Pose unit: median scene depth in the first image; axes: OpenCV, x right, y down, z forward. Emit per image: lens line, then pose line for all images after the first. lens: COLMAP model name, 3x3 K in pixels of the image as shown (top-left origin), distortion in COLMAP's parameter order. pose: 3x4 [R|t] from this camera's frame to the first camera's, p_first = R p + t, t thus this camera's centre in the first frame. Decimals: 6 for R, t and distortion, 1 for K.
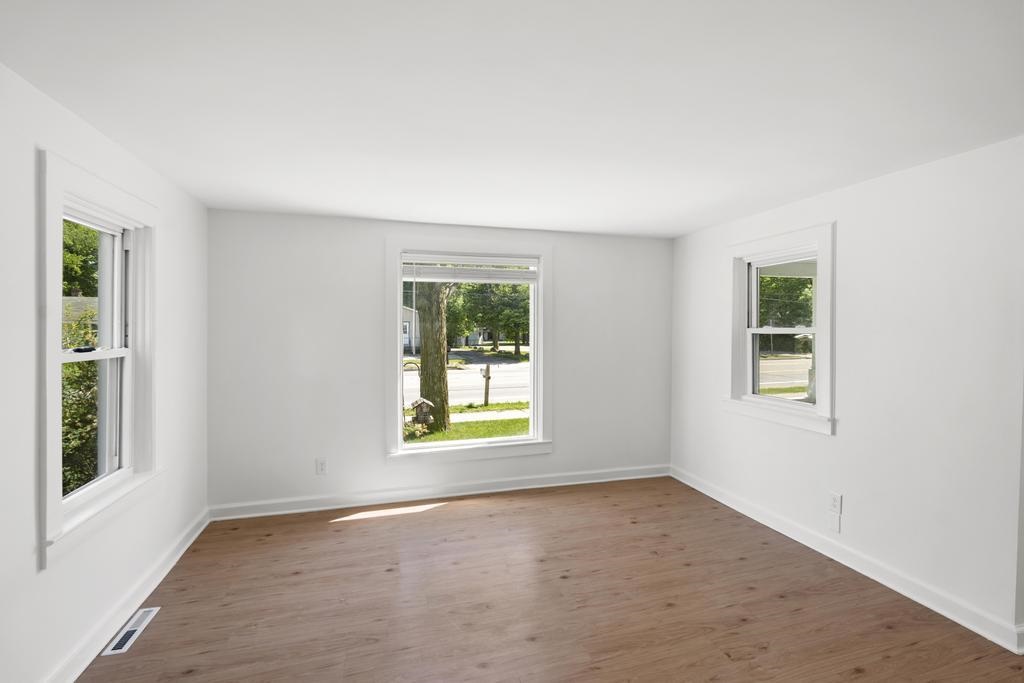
lens RADIAL K [[453.9, 0, 513.1], [0, 453.9, 331.6], [0, 0, 1]] dist [-0.007885, 0.000122]
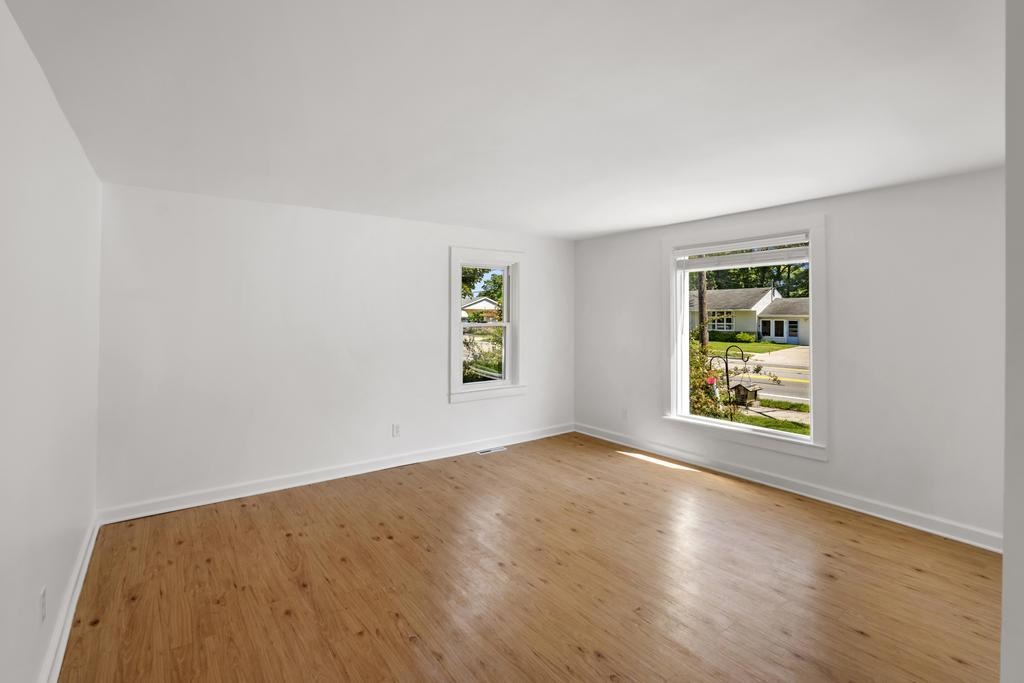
lens RADIAL K [[453.9, 0, 489.8], [0, 453.9, 313.6], [0, 0, 1]] dist [-0.007885, 0.000122]
pose [[0.331213, -0.001746, -0.943555, 0.817909], [-0.007438, 0.999962, -0.004461, 0.002907], [0.943527, 0.008496, 0.331187, 0.168480]]
